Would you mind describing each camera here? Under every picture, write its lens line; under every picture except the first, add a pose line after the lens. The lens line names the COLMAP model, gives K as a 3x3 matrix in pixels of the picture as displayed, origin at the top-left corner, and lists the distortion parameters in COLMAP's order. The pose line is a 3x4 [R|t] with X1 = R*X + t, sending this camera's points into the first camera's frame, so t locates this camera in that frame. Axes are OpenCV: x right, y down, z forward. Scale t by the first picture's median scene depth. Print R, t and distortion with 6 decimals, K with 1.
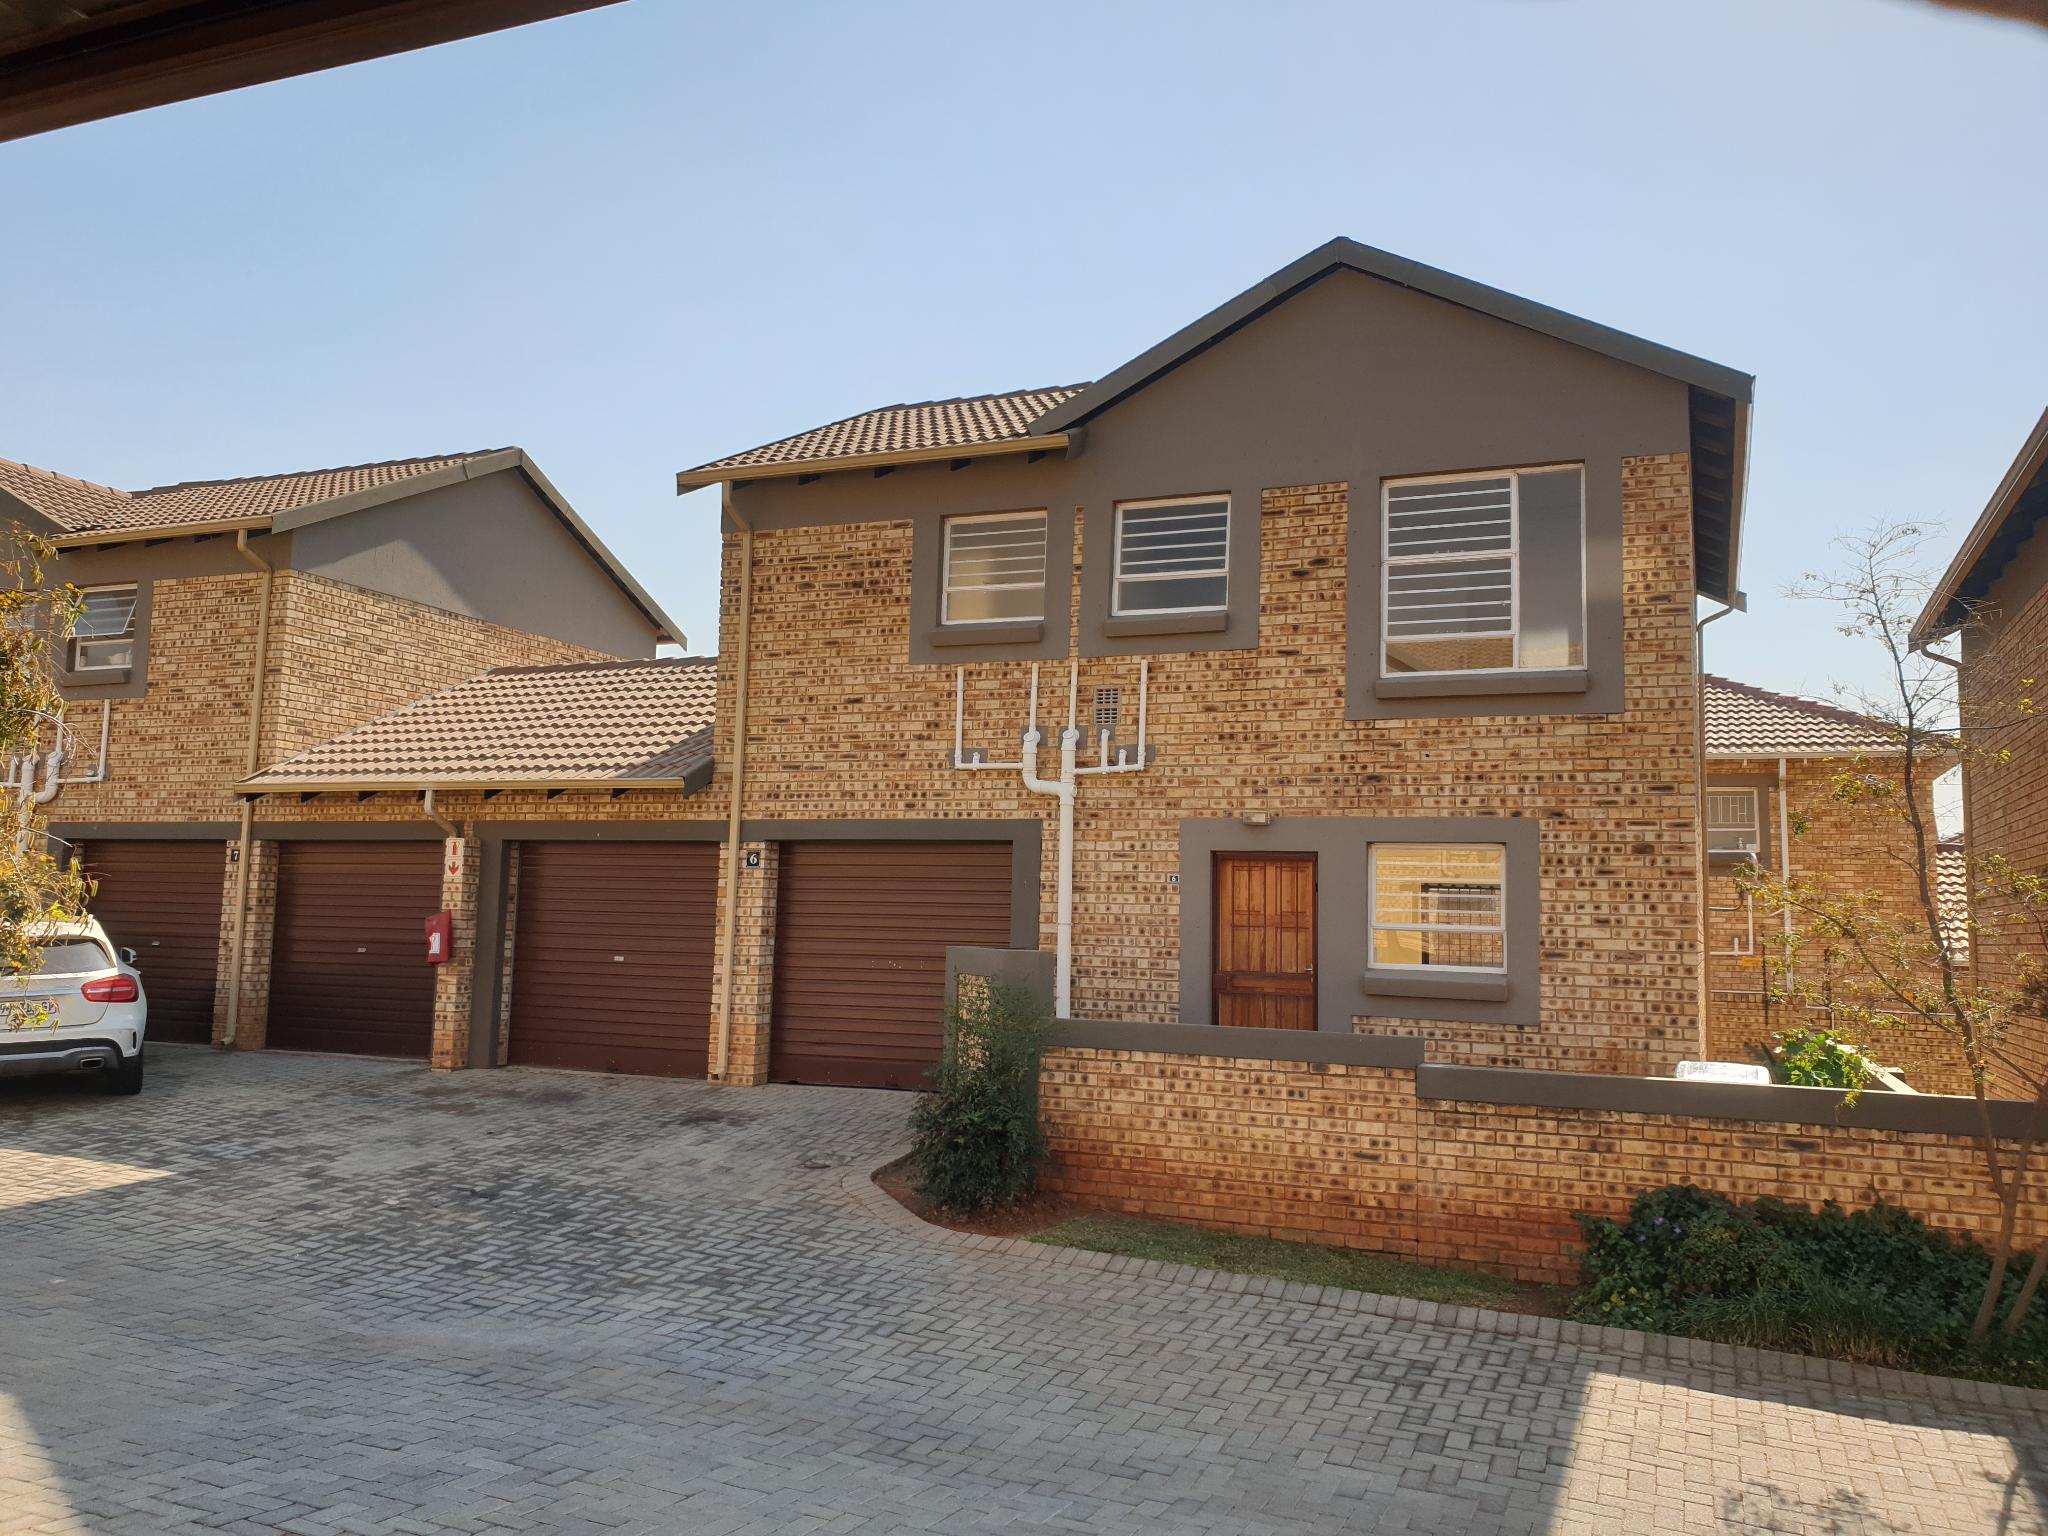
lens RADIAL K [[1614.6, 0, 1053.2], [0, 1614.6, 773.6], [0, 0, 1]] dist [0.030913, -0.034823]
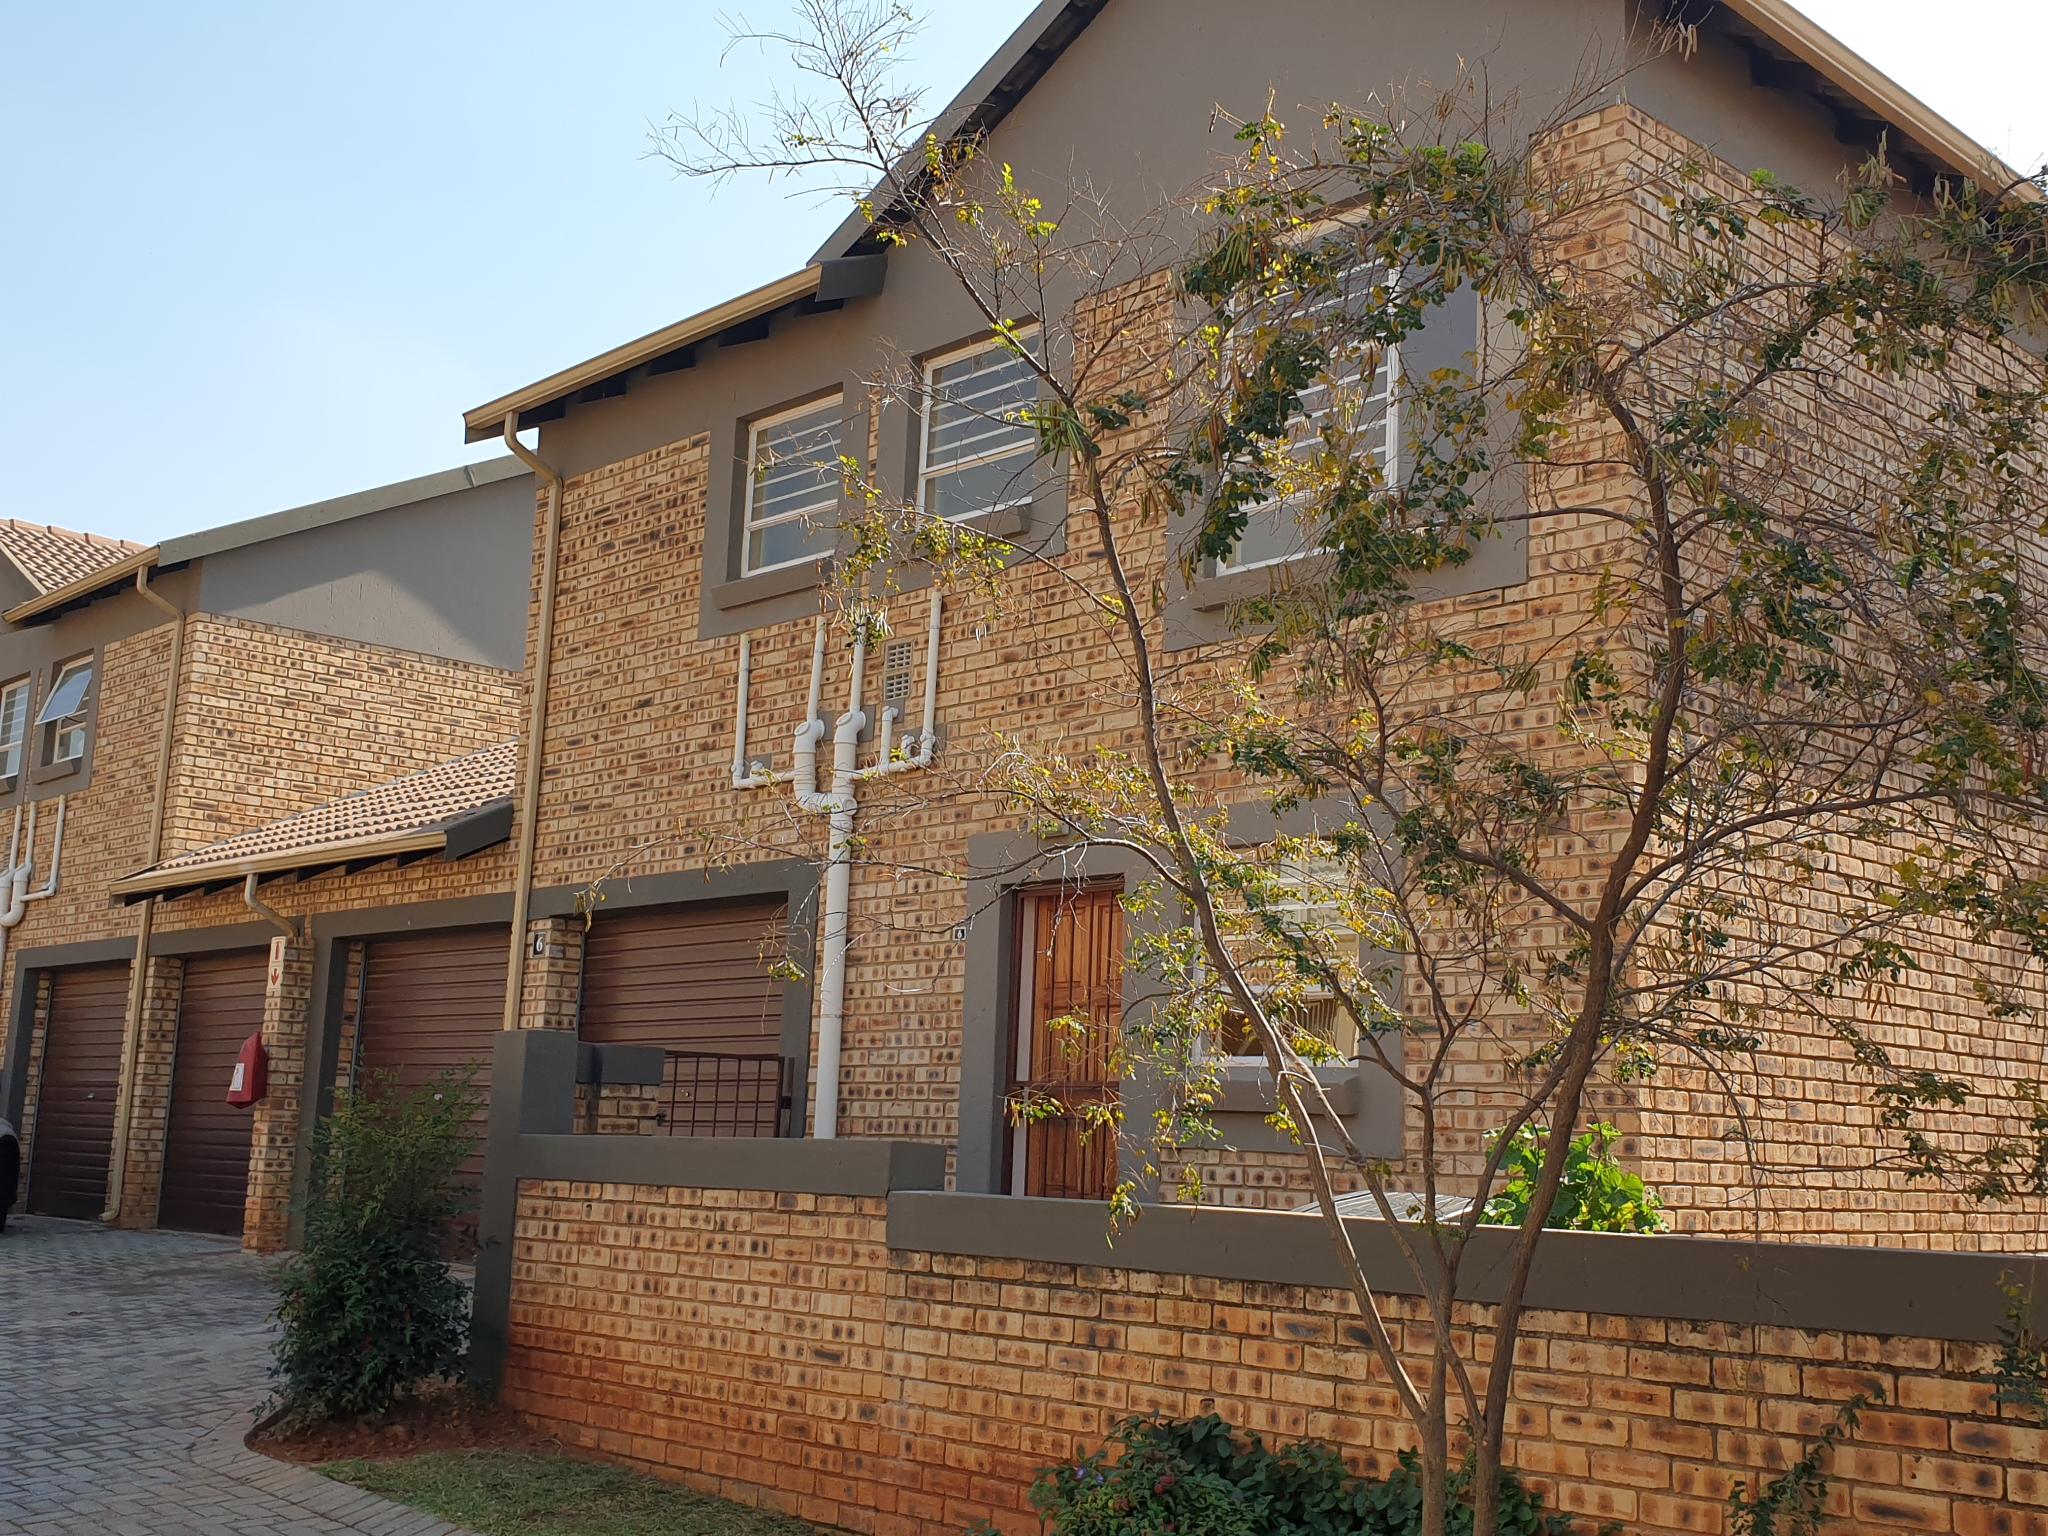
lens RADIAL K [[2253.0, 0, 1029.7], [0, 2253.0, 754.5], [0, 0, 1]] dist [0.014196, -0.018800]
pose [[0.922668, -0.063811, -0.380280, 0.420628], [0.031678, 0.995422, -0.090174, 0.073060], [0.384293, 0.071154, 0.920465, 0.206997]]
